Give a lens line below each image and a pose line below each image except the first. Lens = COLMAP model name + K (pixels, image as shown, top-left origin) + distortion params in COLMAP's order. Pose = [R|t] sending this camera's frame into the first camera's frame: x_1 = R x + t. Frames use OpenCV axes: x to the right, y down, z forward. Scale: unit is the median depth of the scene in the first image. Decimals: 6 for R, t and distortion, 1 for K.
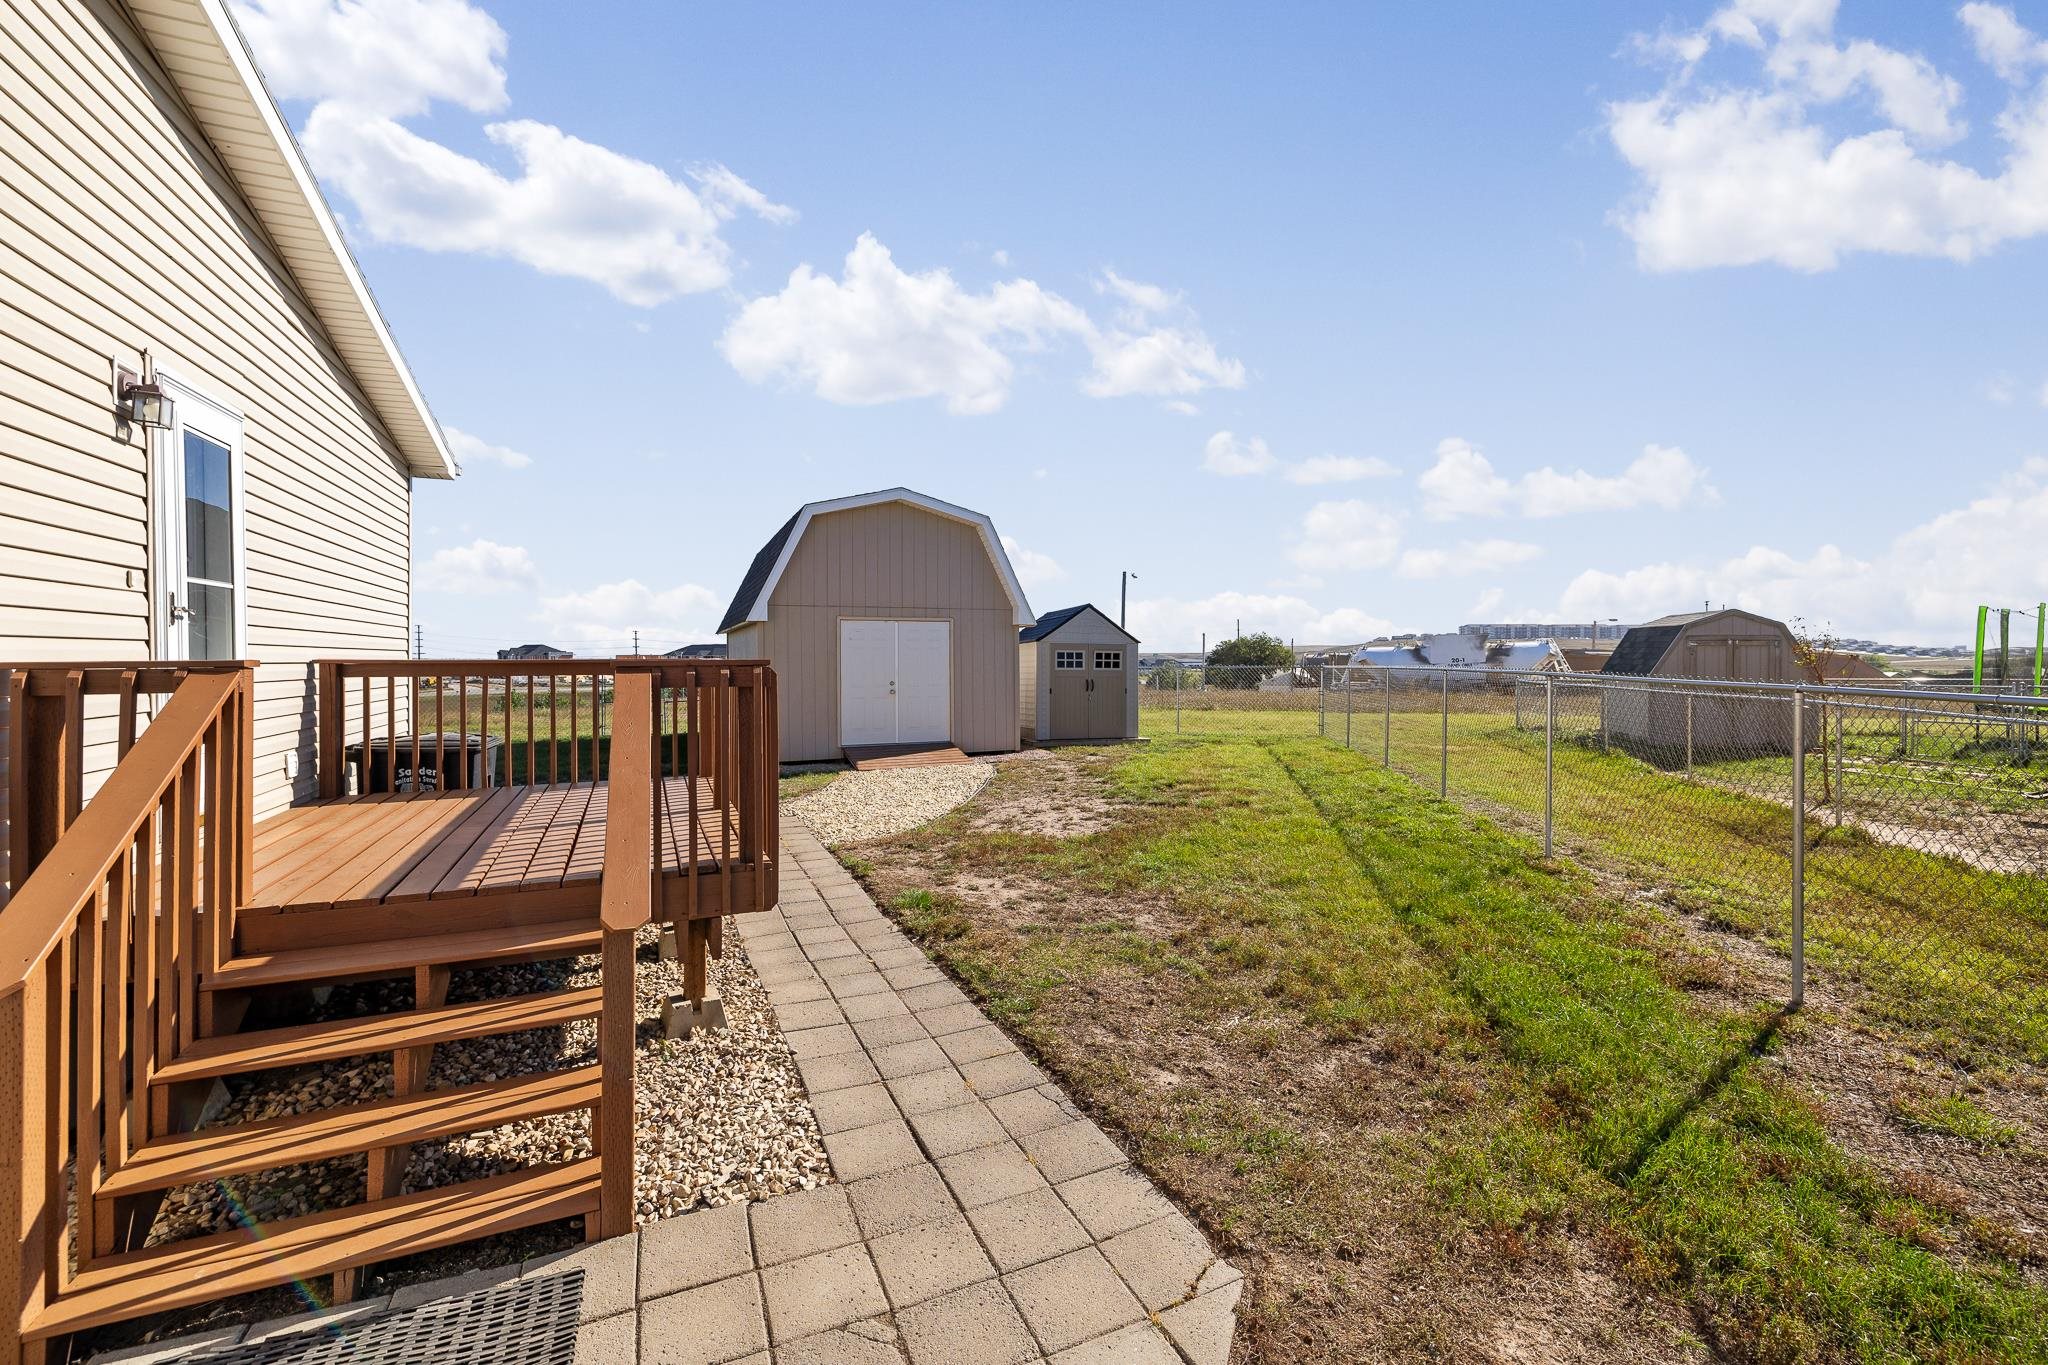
lens RADIAL K [[859.7, 0, 1020.5], [0, 859.7, 677.6], [0, 0, 1]] dist [-0.002581, 0.000175]
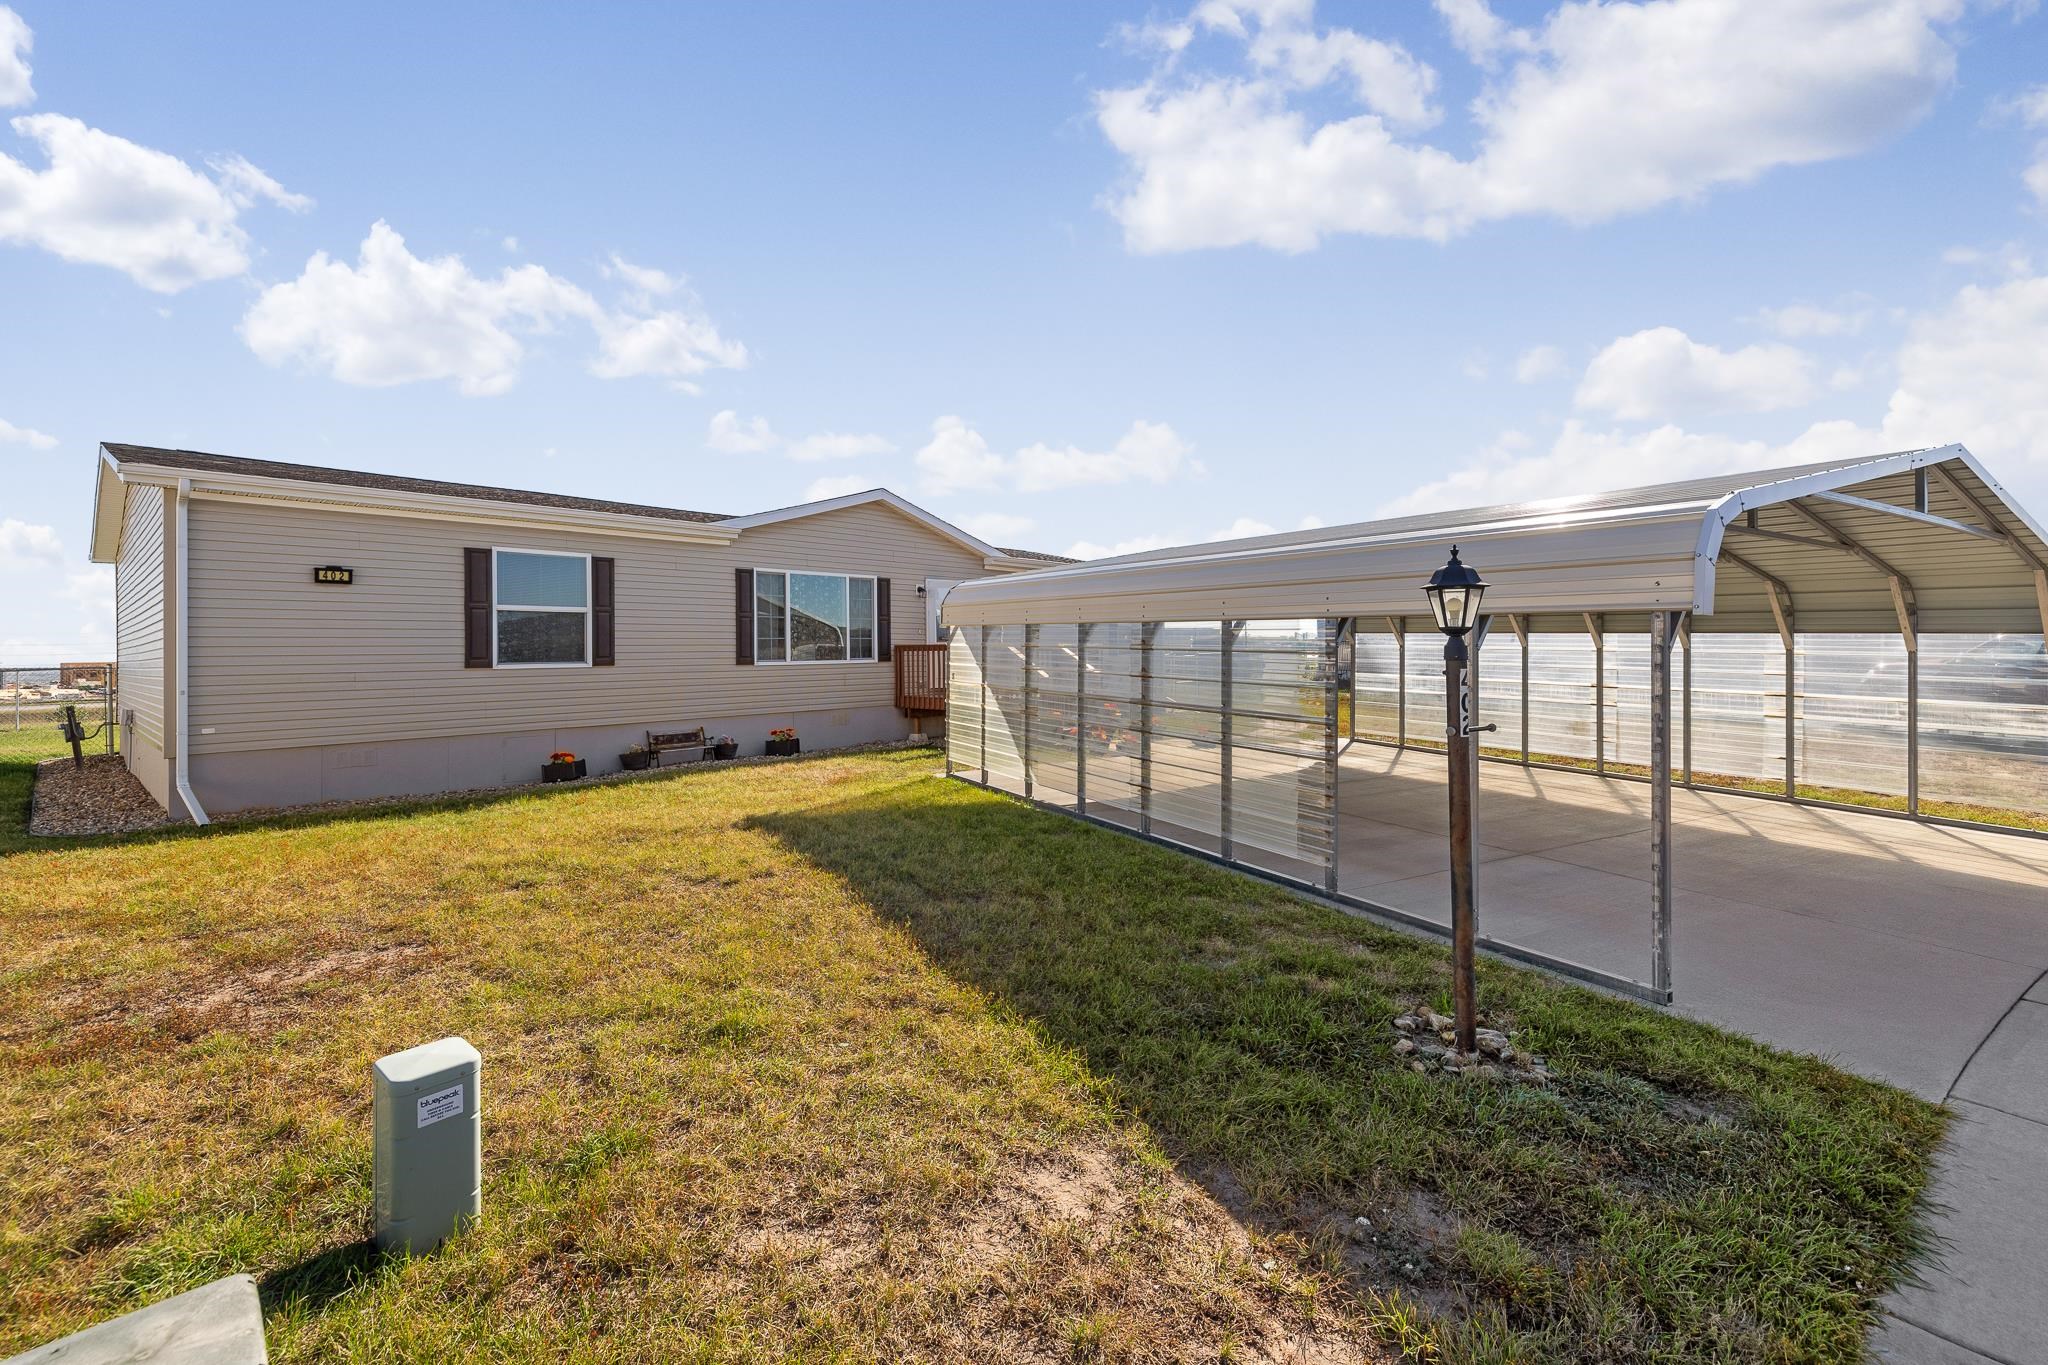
lens RADIAL K [[859.7, 0, 1024.0], [0, 859.7, 677.2], [0, 0, 1]] dist [-0.002581, 0.000175]
pose [[0.999983, -0.005338, 0.002141, 0.591802], [0.005338, 0.999986, -0.000128, 0.036934], [-0.002140, 0.000139, 0.999998, -0.035781]]
